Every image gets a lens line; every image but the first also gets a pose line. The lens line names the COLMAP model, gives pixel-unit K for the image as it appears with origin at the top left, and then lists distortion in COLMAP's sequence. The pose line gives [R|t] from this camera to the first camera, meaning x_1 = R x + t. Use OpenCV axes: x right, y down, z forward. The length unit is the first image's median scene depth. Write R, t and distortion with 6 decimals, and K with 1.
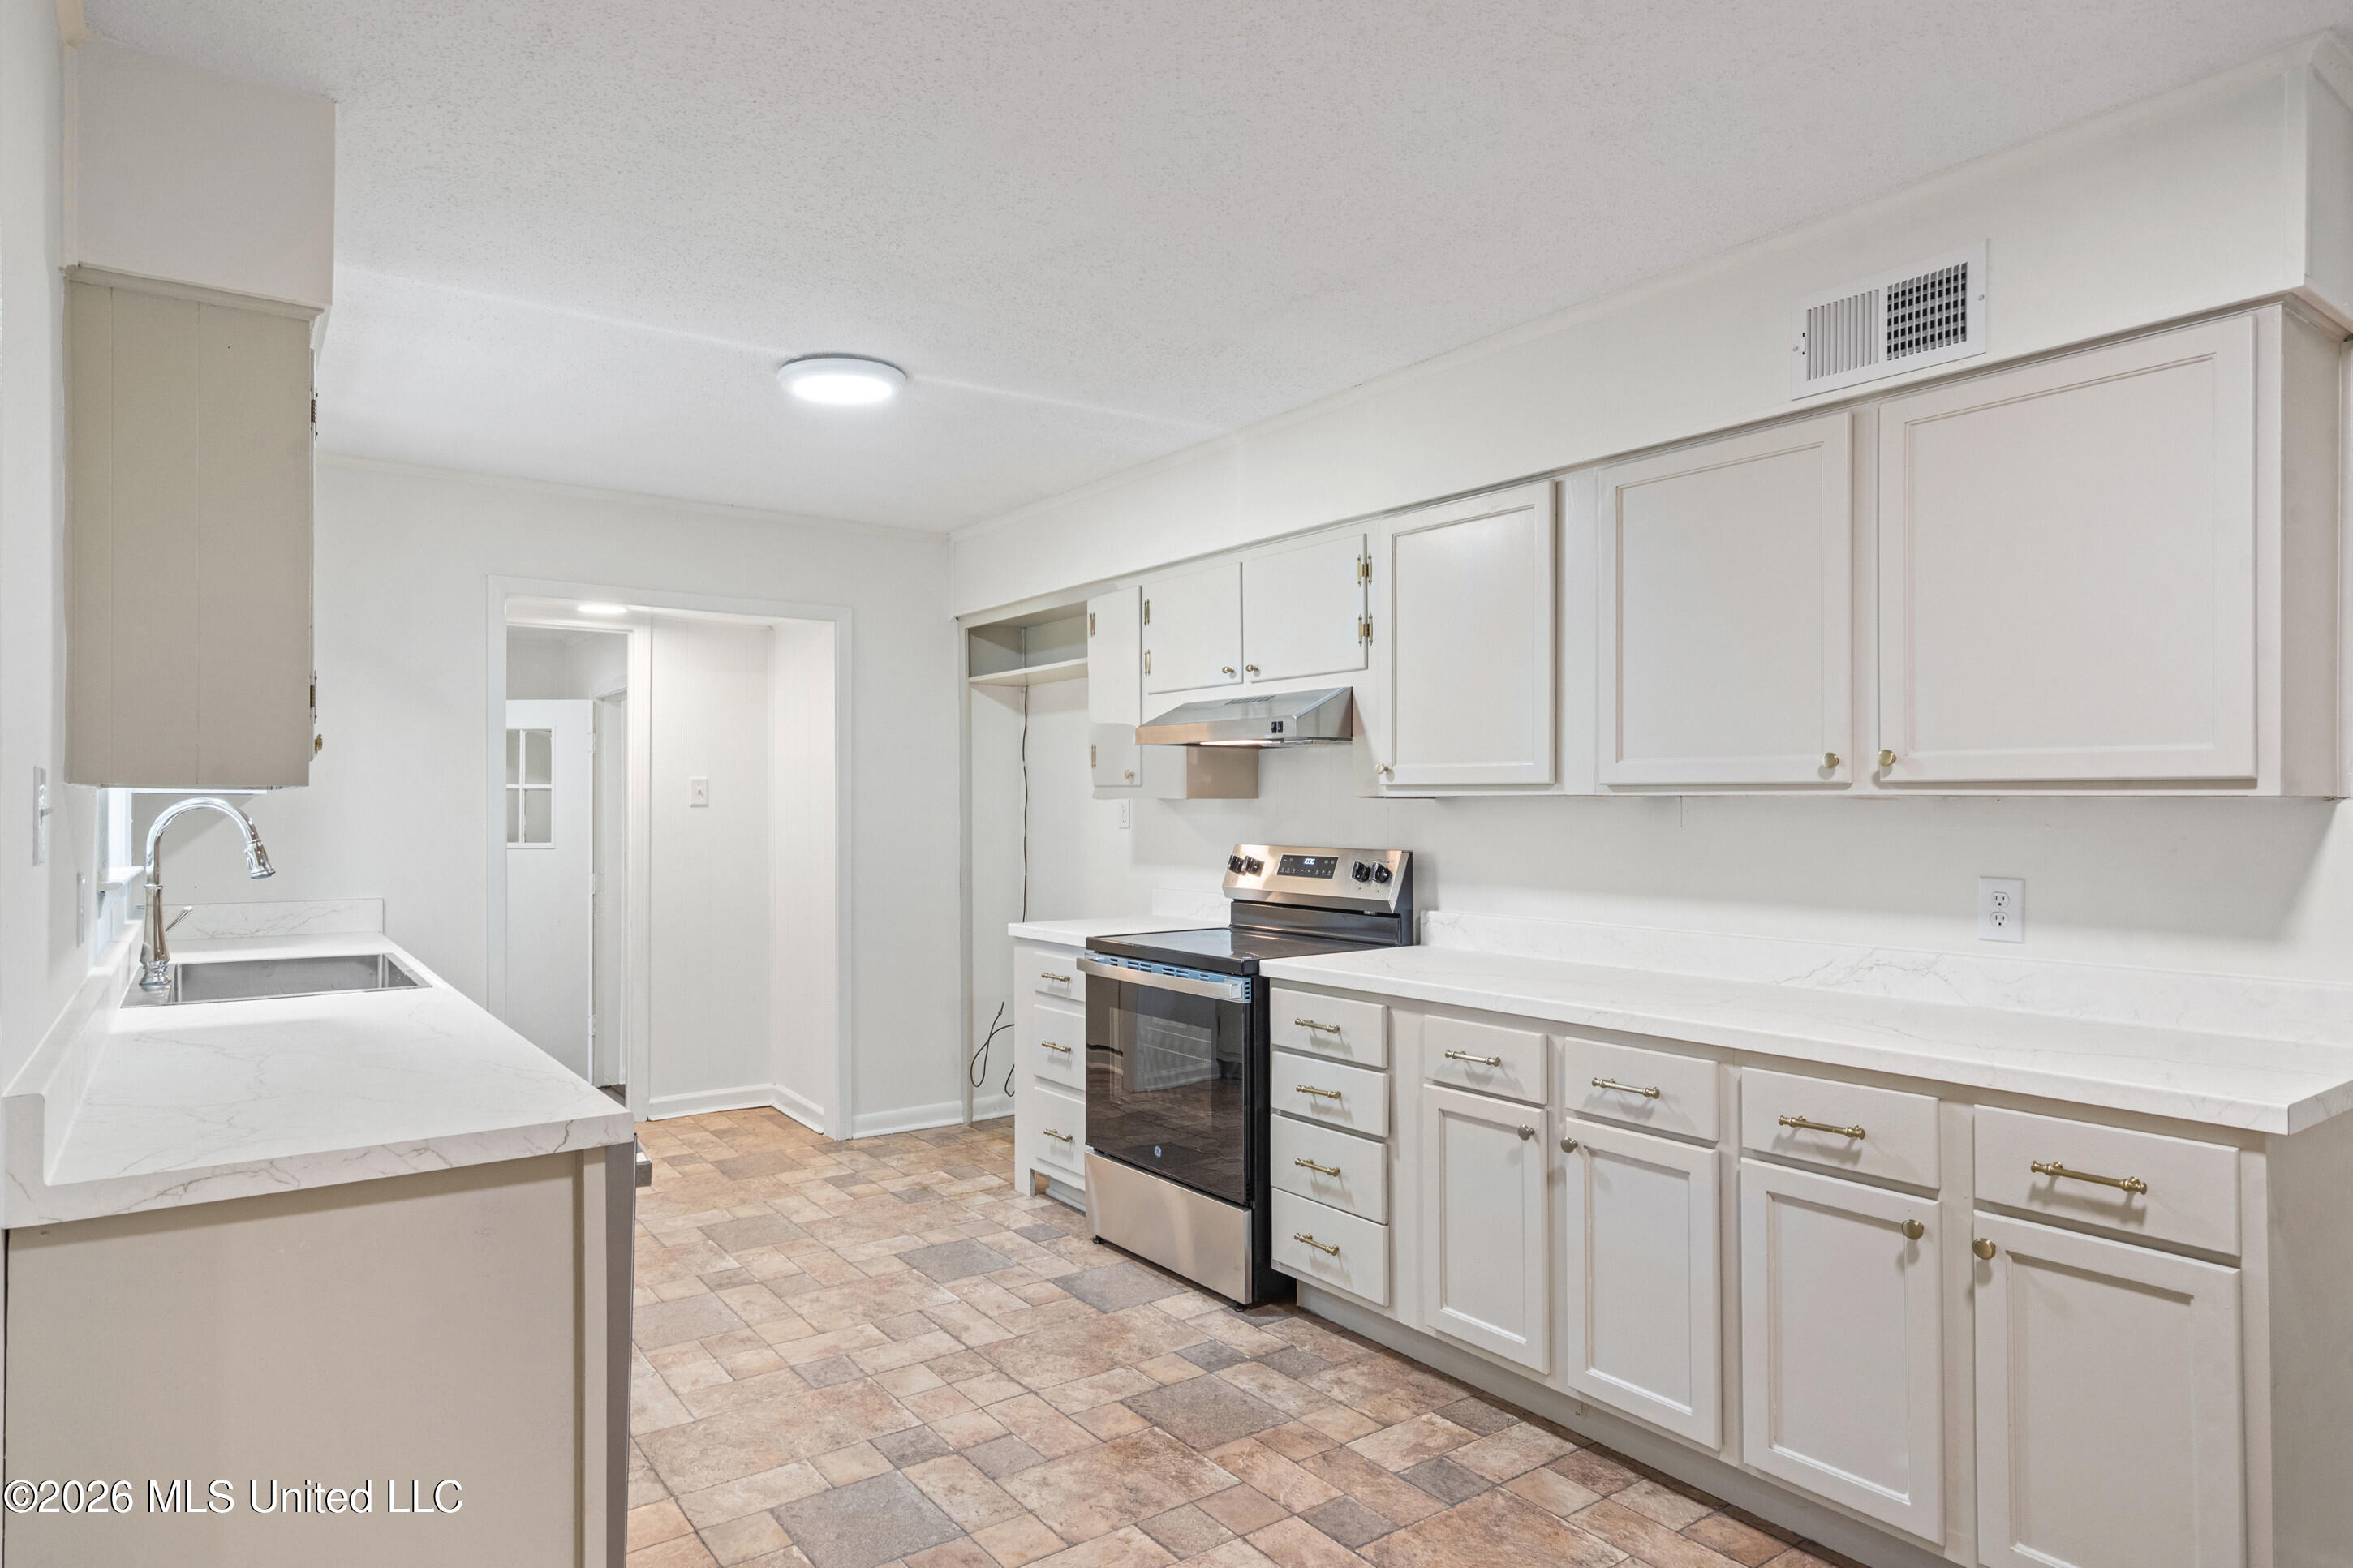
lens RADIAL K [[1291.9, 0, 1161.8], [0, 1291.9, 795.1], [0, 0, 1]] dist [0.000117, 0.000069]
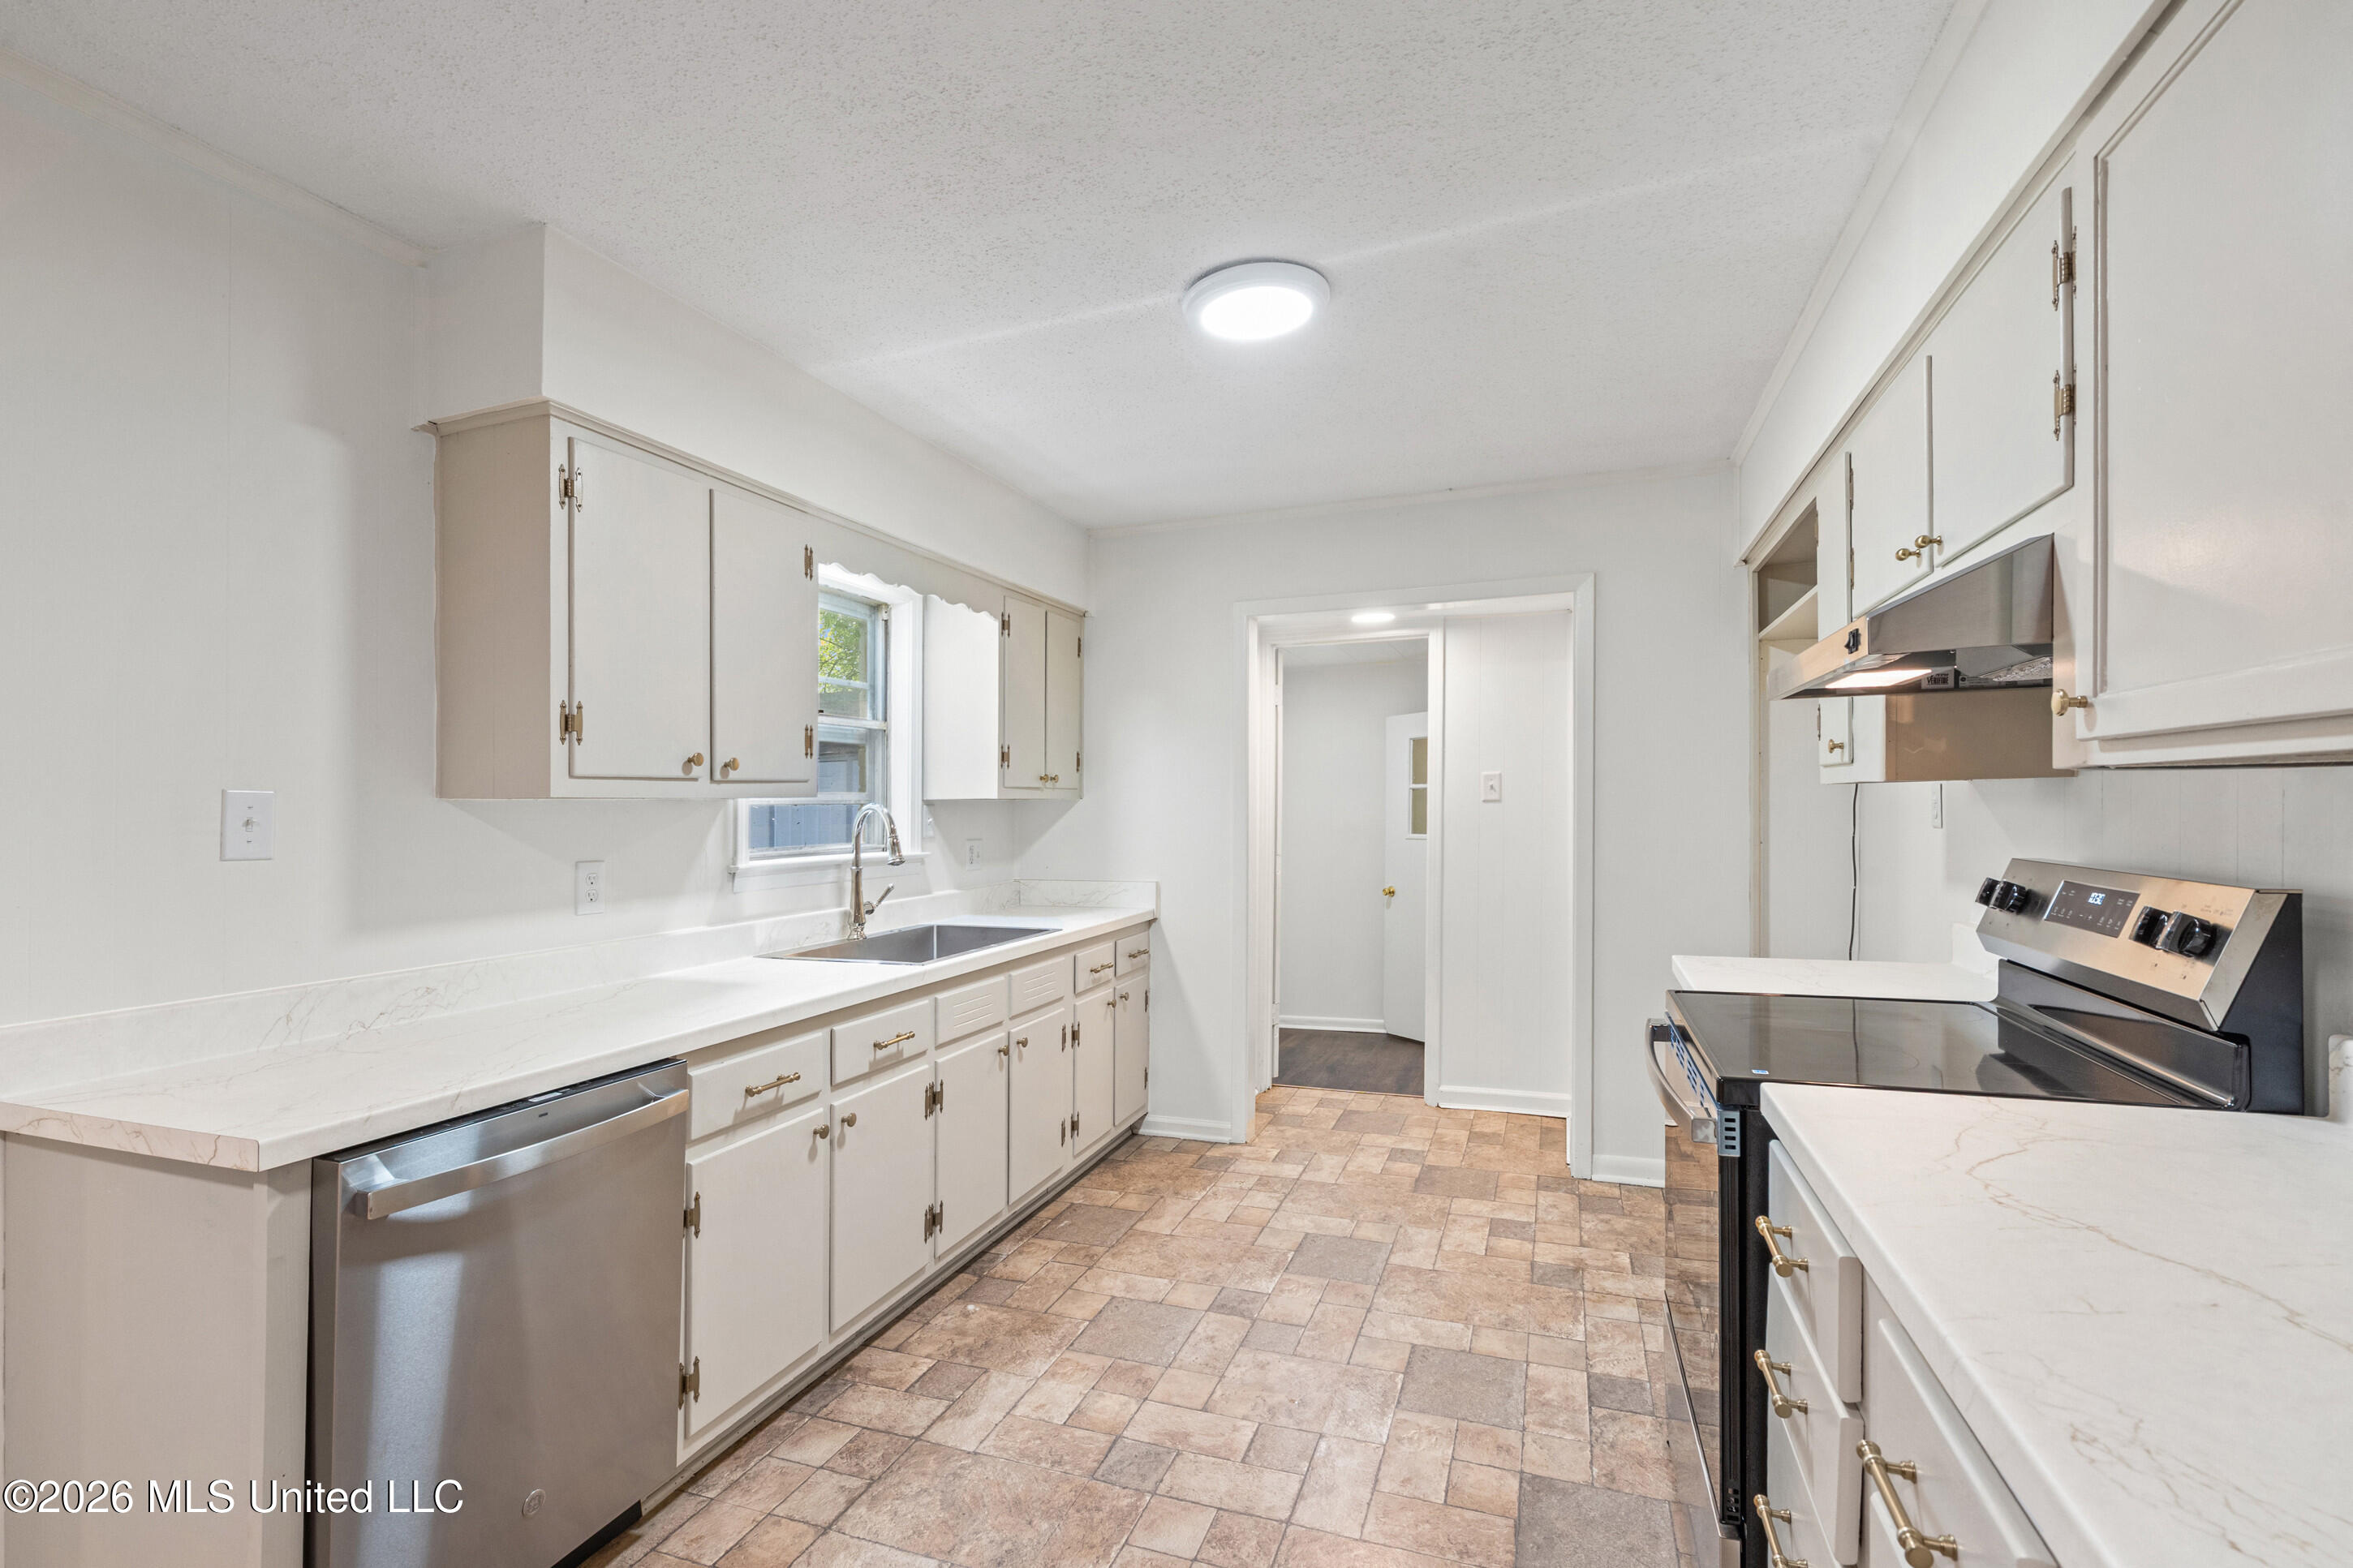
lens RADIAL K [[1066.0, 0, 1193.3], [0, 1066.0, 813.9], [0, 0, 1]] dist [-0.007417, 0.001461]
pose [[0.565665, -0.005078, -0.824619, 0.245547], [0.022831, 0.999694, 0.009506, 0.006518], [0.824319, -0.024204, 0.565608, 0.453869]]
